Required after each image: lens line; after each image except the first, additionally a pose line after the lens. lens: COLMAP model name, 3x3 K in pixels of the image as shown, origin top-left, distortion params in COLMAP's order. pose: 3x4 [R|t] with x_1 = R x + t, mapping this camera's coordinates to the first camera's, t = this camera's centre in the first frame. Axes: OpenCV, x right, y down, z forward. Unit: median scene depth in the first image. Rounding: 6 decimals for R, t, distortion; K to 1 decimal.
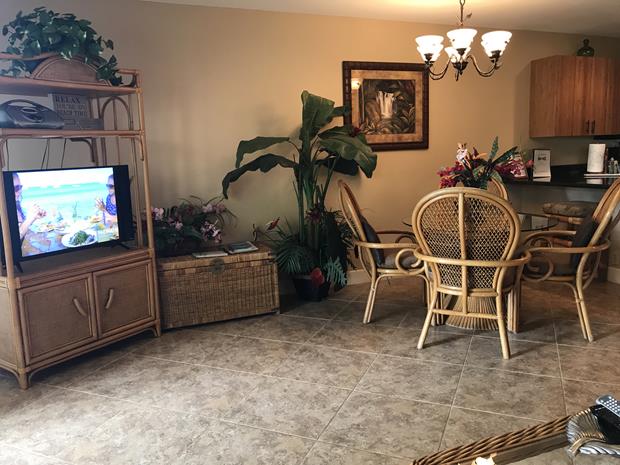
lens RADIAL K [[507.4, 0, 306.8], [0, 507.4, 227.6], [0, 0, 1]] dist [0.013362, -0.009153]
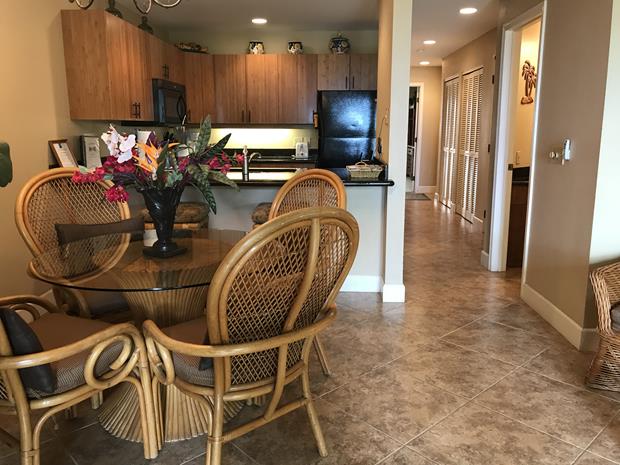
lens RADIAL K [[507.4, 0, 310.9], [0, 507.4, 230.4], [0, 0, 1]] dist [0.013362, -0.009153]
pose [[0.406677, -0.145965, 0.901836, -0.130743], [0.120996, 0.987063, 0.105197, -0.078486], [-0.905524, 0.066338, 0.419077, 0.553560]]
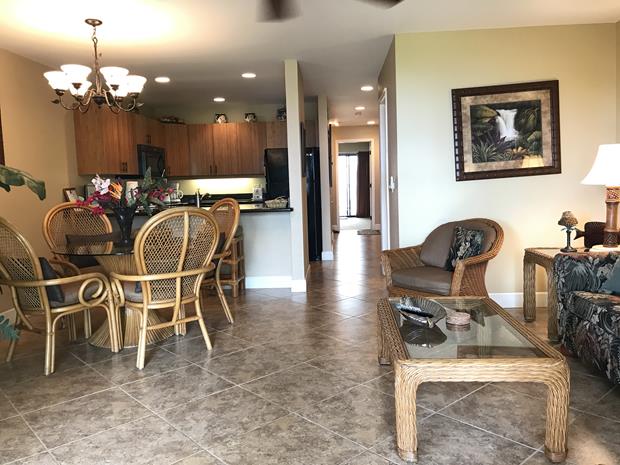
lens RADIAL K [[507.4, 0, 310.2], [0, 507.4, 228.5], [0, 0, 1]] dist [0.013362, -0.009153]
pose [[0.422290, -0.062589, 0.904297, -0.440345], [0.150674, 0.988582, -0.001939, 0.010692], [-0.893850, 0.137073, 0.426899, 0.185422]]
